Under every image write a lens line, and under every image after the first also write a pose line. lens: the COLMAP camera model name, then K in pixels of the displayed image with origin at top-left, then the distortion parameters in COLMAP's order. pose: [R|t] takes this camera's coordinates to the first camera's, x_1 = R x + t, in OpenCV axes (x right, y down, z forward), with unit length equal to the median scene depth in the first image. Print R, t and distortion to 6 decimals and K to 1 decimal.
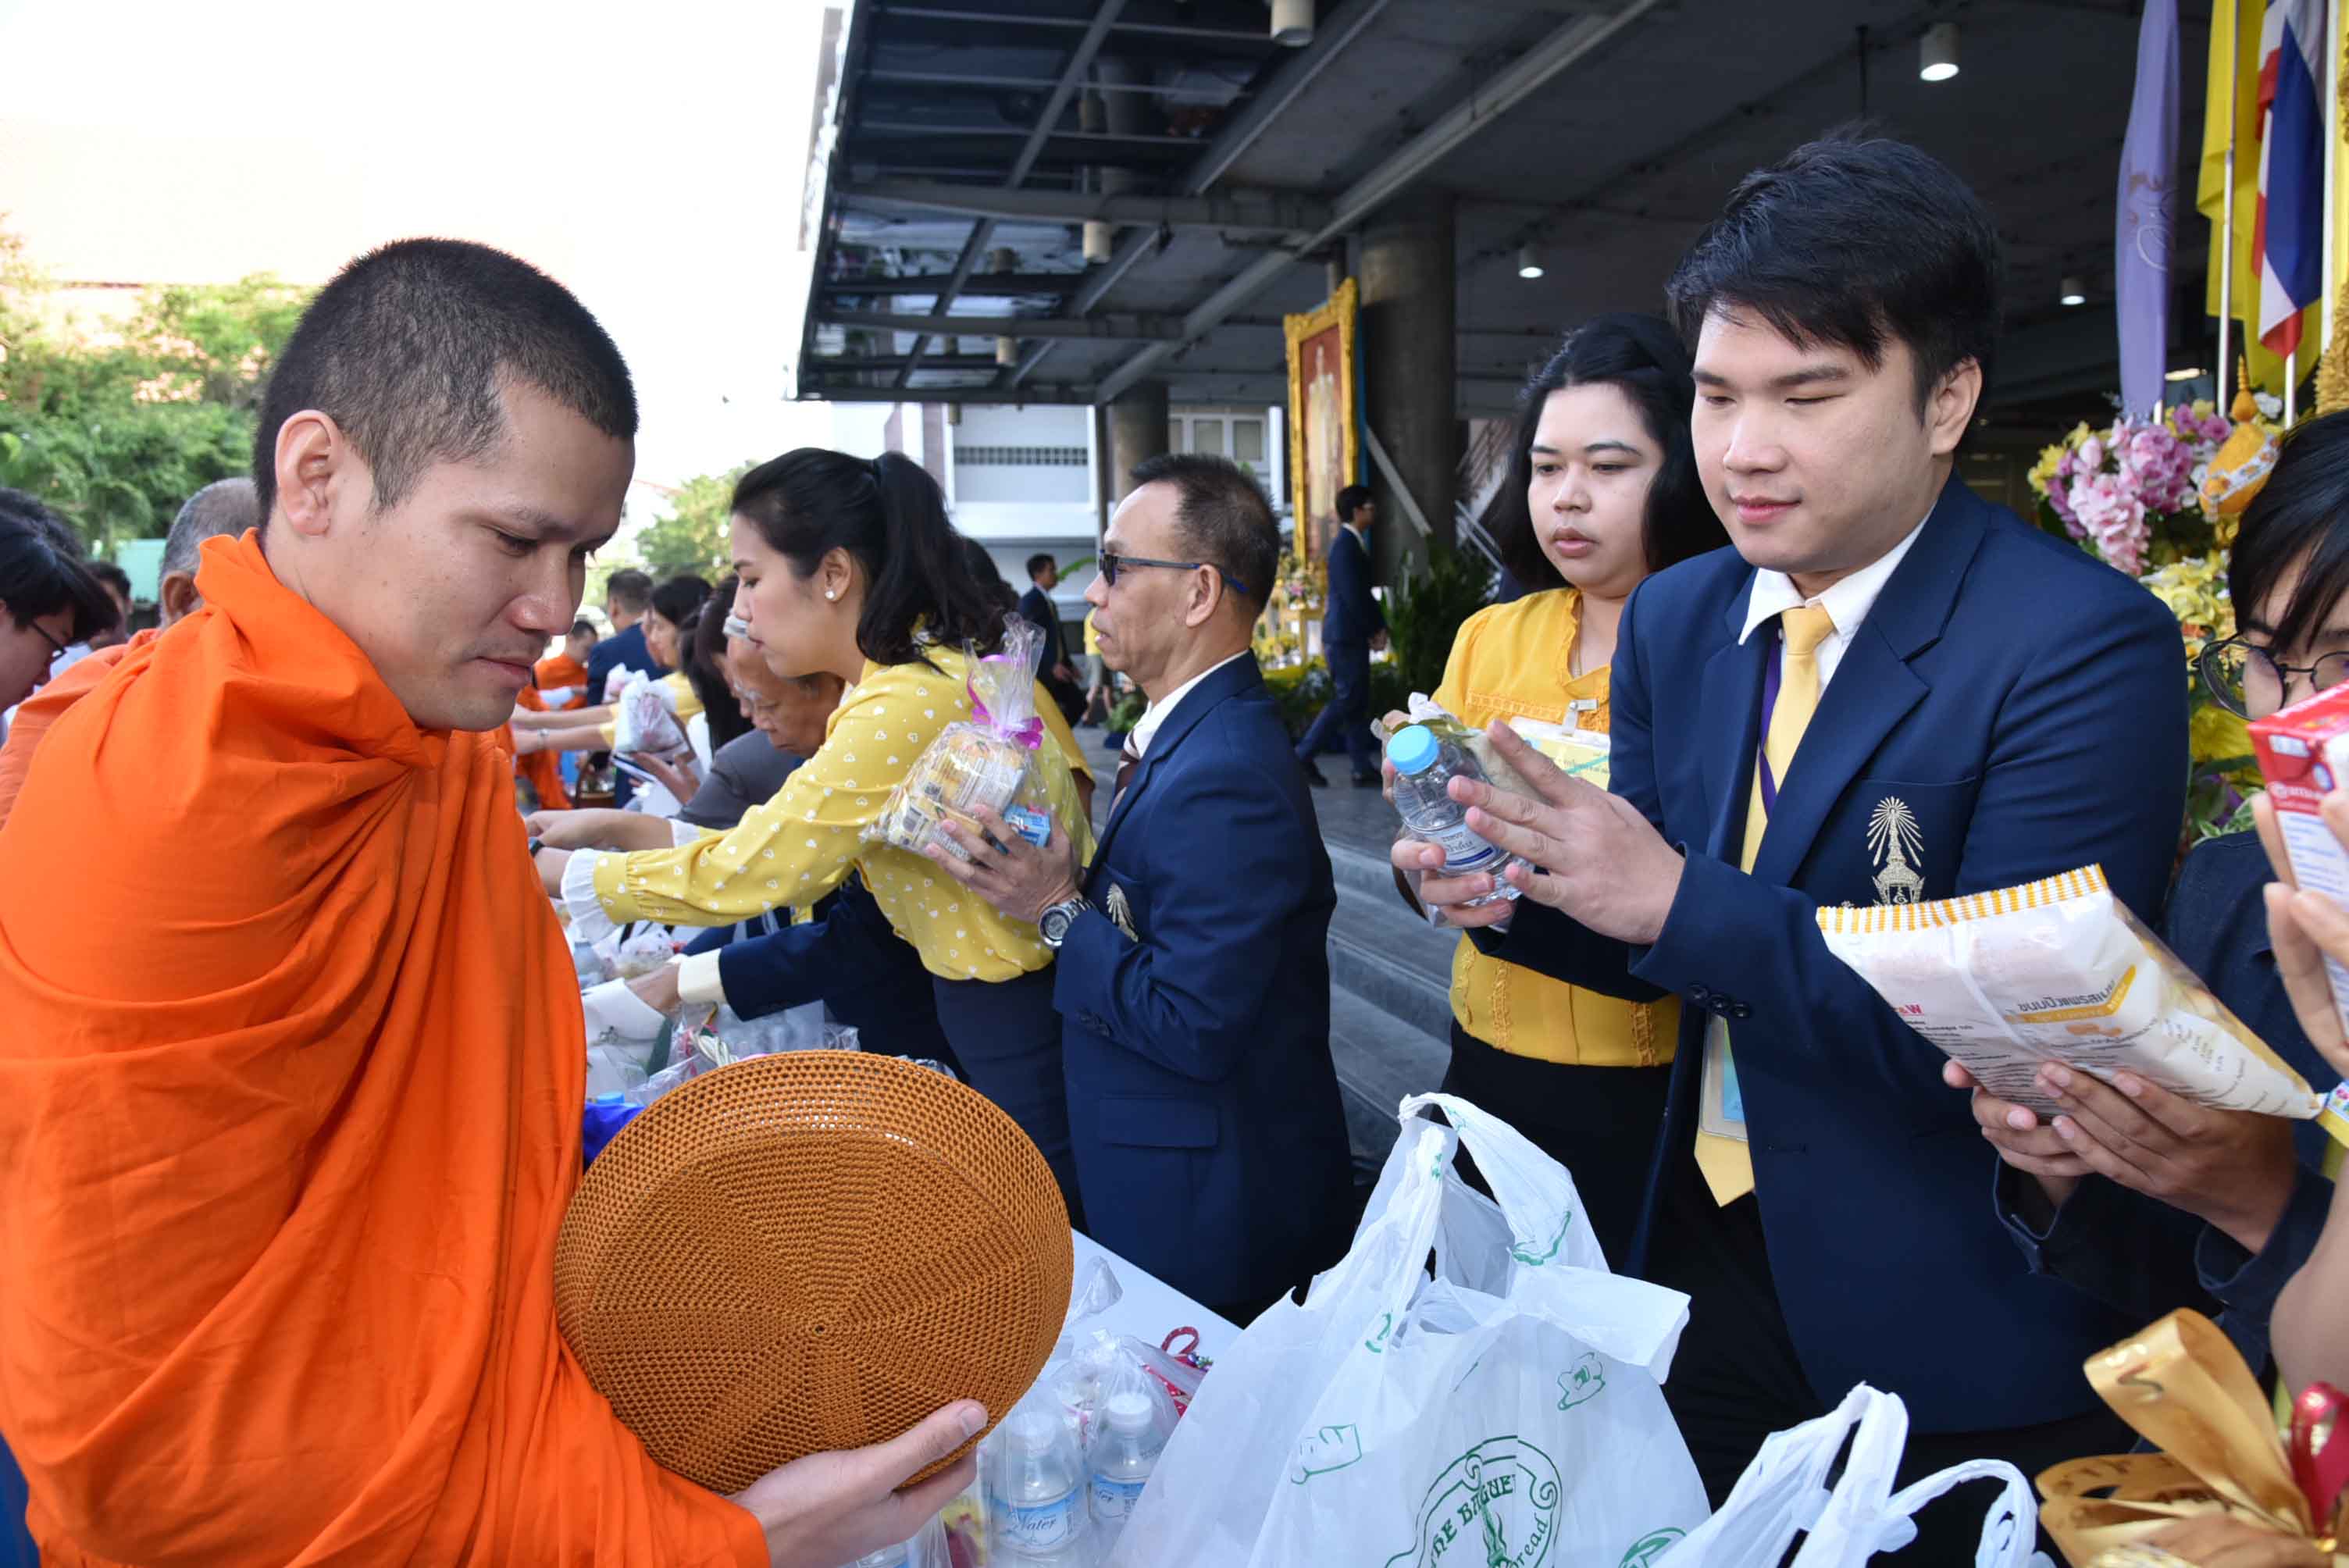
lens RADIAL K [[1563.2, 0, 1174.5], [0, 1563.2, 784.0], [0, 0, 1]] dist [-0.039099, 0.004590]
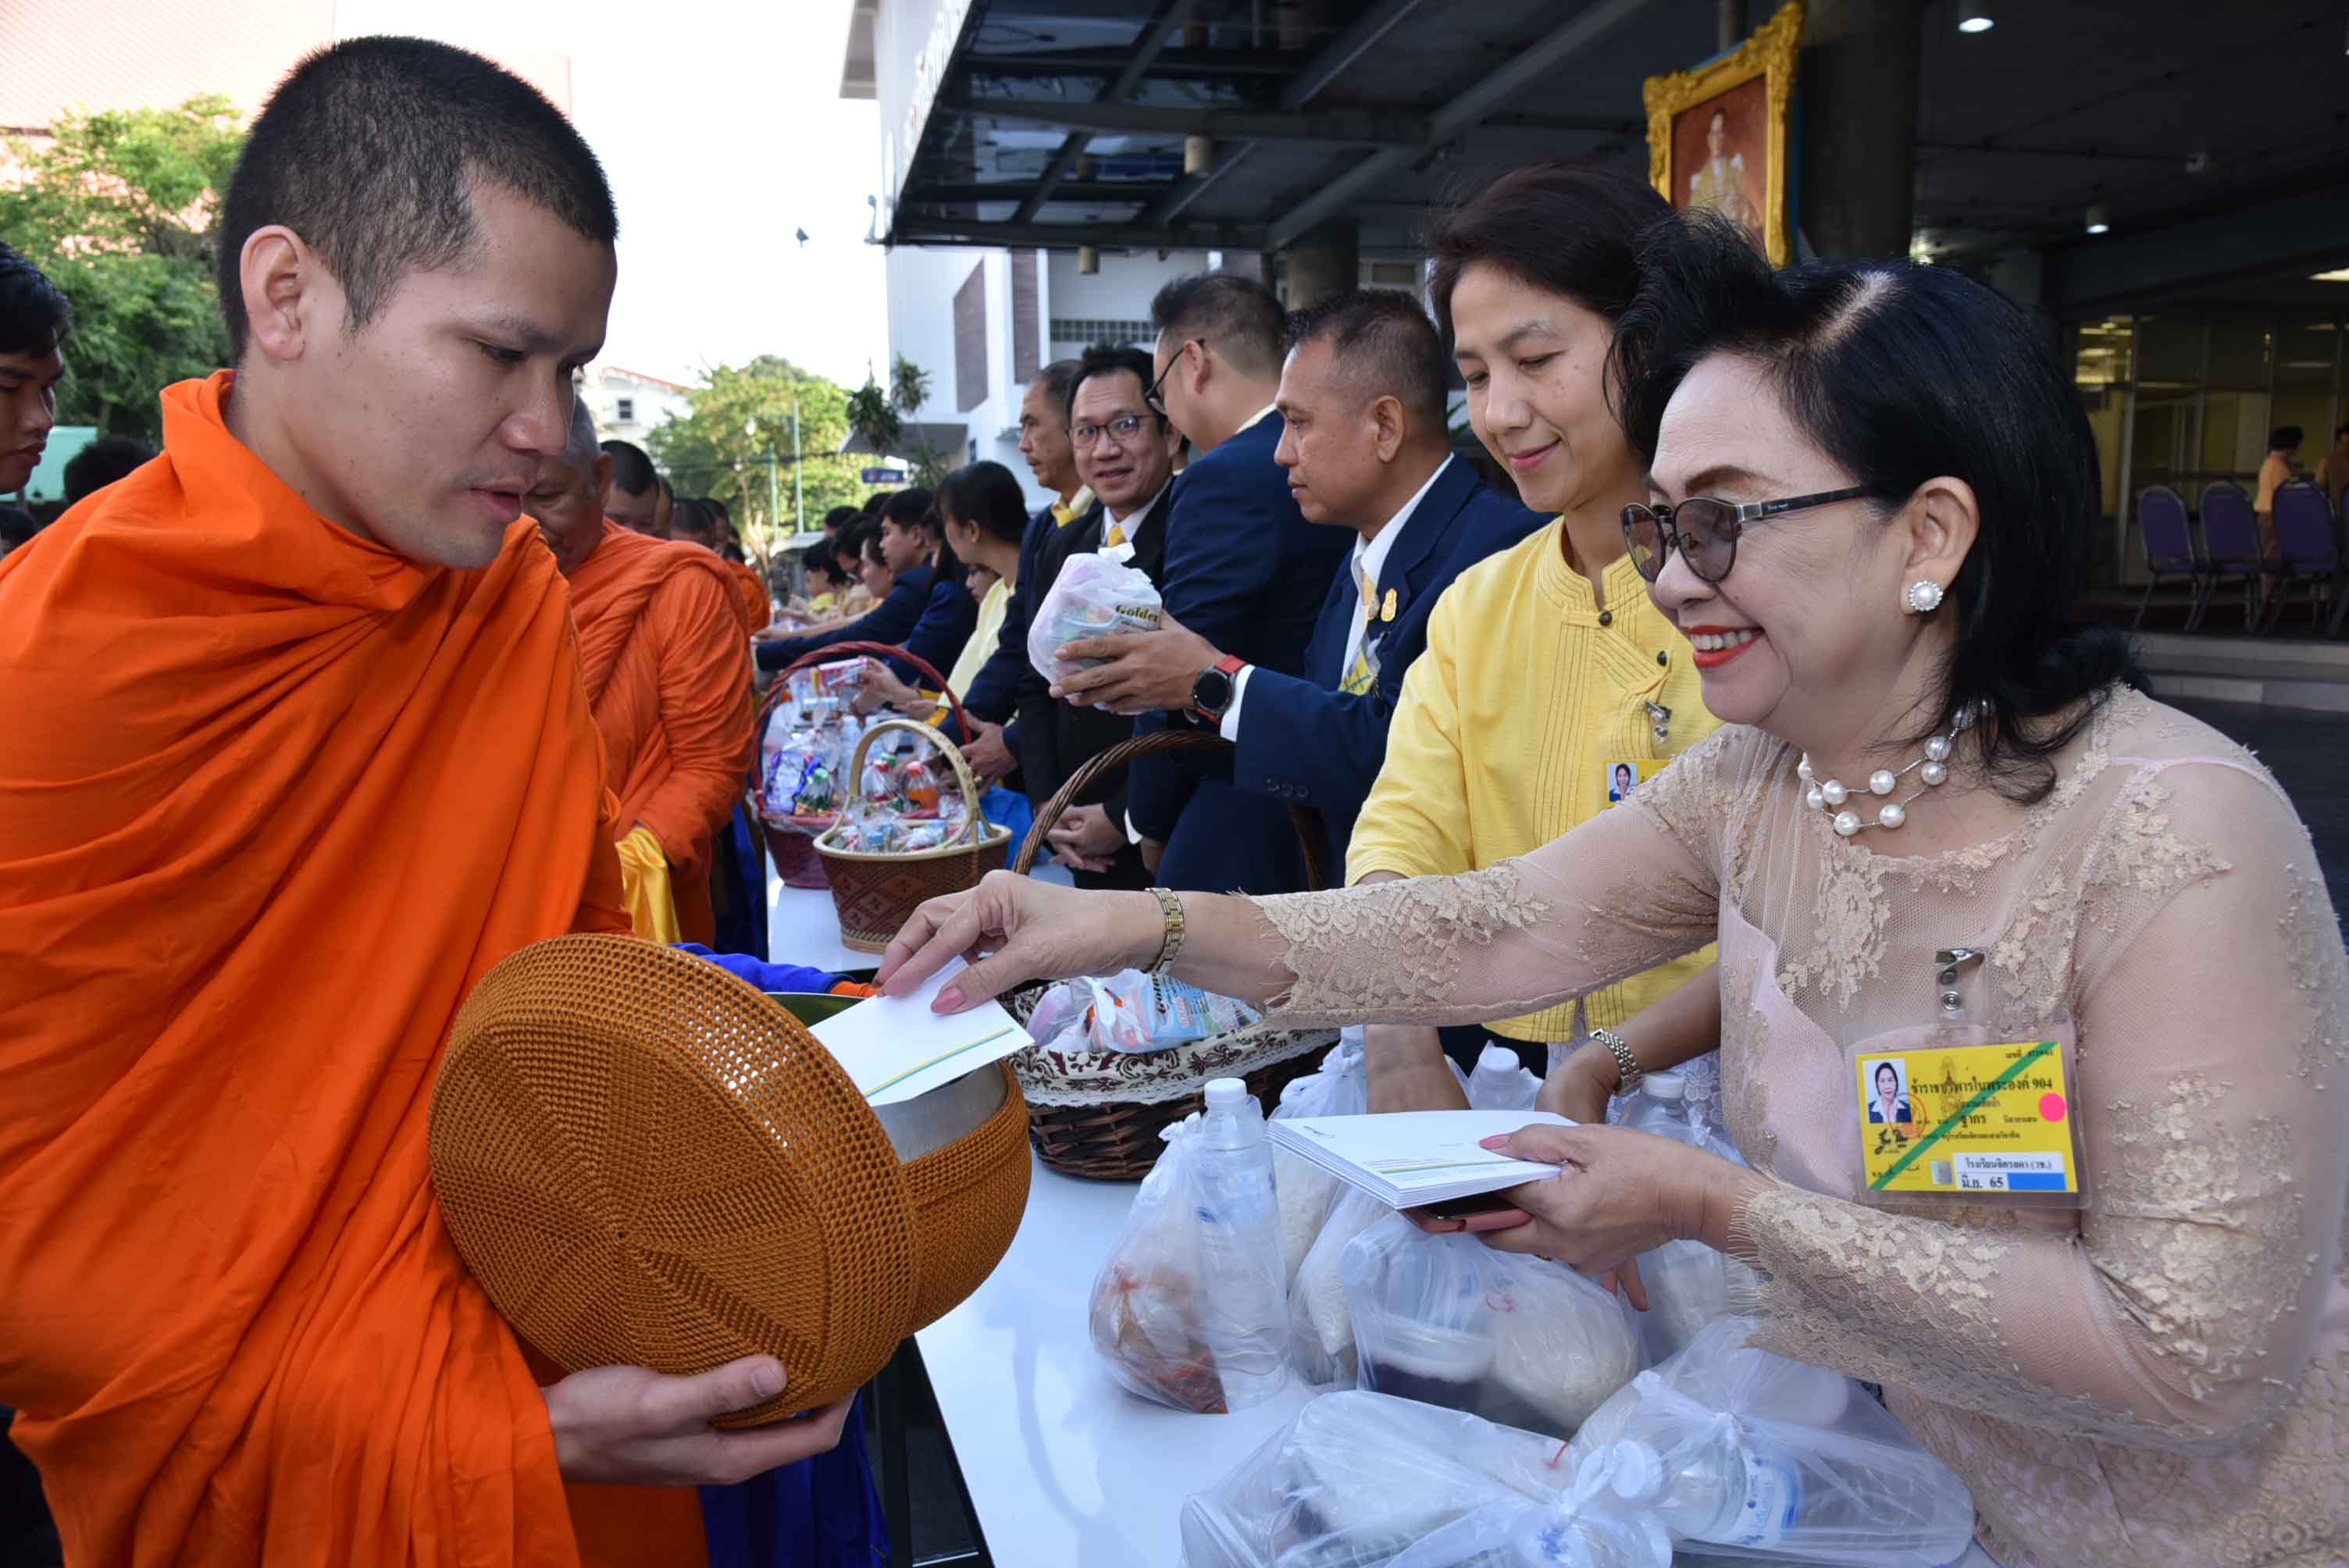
lens RADIAL K [[1647.1, 0, 1174.5], [0, 1647.1, 784.0], [0, 0, 1]] dist [-0.008268, 0.001720]
pose [[0.999826, 0.008700, -0.016516, -0.094384], [-0.007971, 0.999014, 0.043667, -0.010707], [0.016880, -0.043528, 0.998910, 0.182173]]
